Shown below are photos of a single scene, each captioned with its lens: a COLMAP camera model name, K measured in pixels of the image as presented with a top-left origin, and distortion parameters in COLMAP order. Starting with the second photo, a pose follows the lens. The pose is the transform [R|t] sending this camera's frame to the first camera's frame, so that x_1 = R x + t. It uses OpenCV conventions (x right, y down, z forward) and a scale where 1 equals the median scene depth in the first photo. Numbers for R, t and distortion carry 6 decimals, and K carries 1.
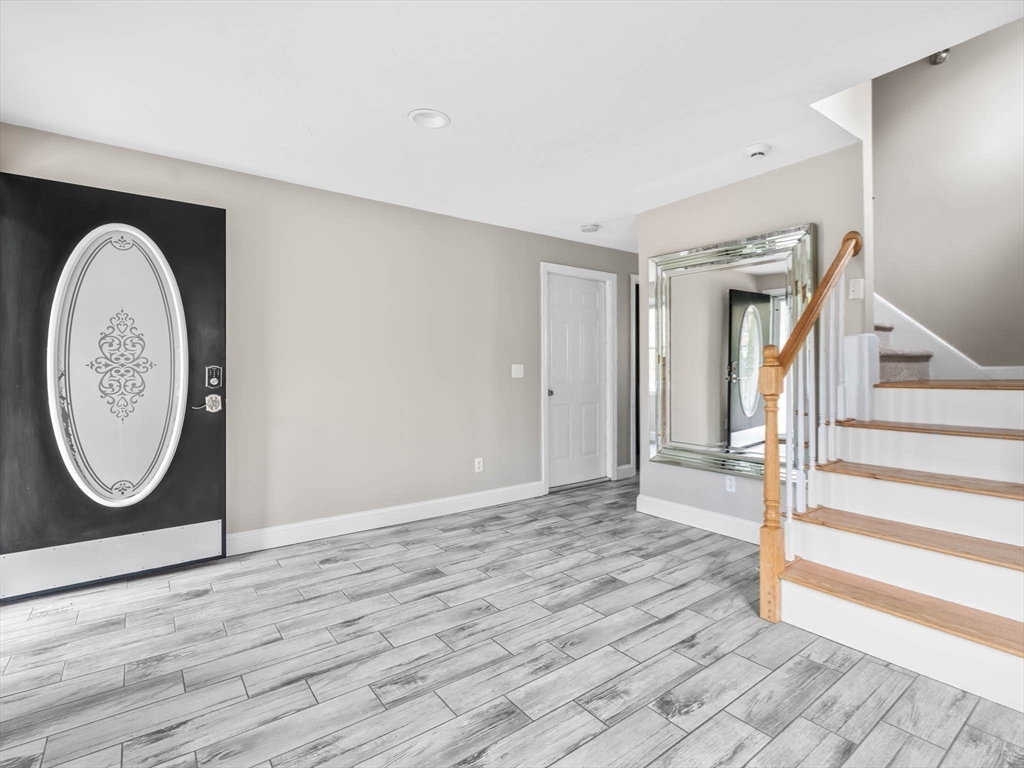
lens RADIAL K [[517.3, 0, 518.9], [0, 517.3, 374.2], [0, 0, 1]] dist [0.011161, -0.001339]
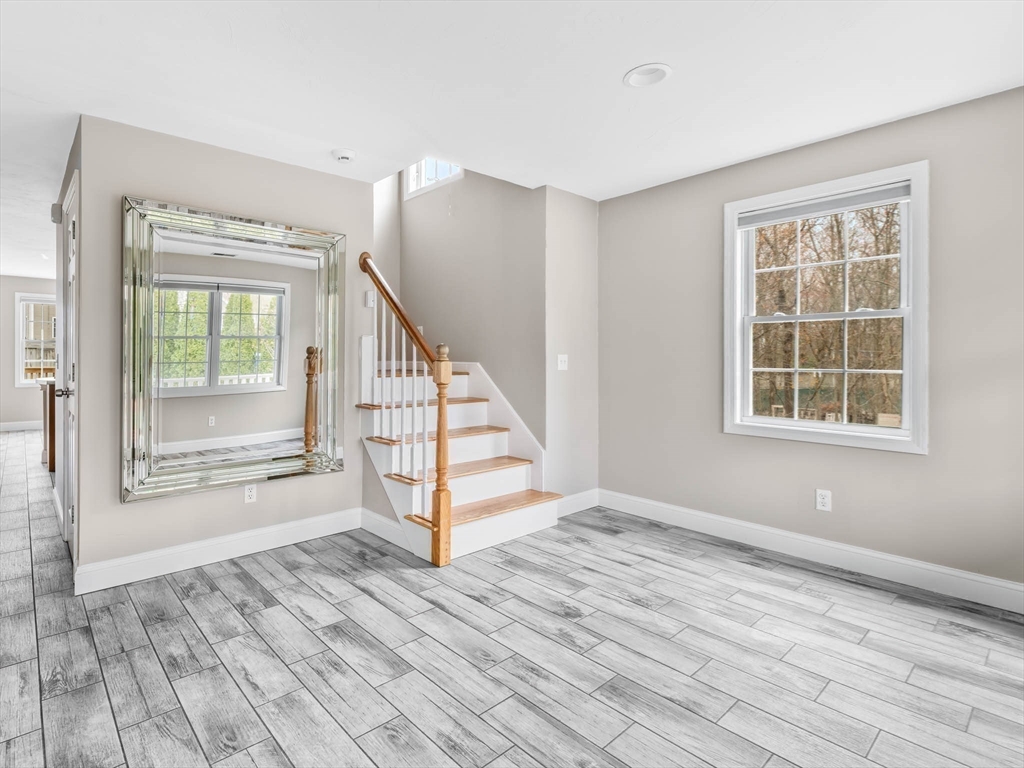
lens RADIAL K [[517.3, 0, 518.3], [0, 517.3, 375.7], [0, 0, 1]] dist [0.011161, -0.001339]
pose [[-0.112492, -0.021353, 0.993423, -0.665991], [0.010192, 0.999692, 0.022642, -0.003008], [-0.993600, 0.012672, -0.112240, 0.846488]]
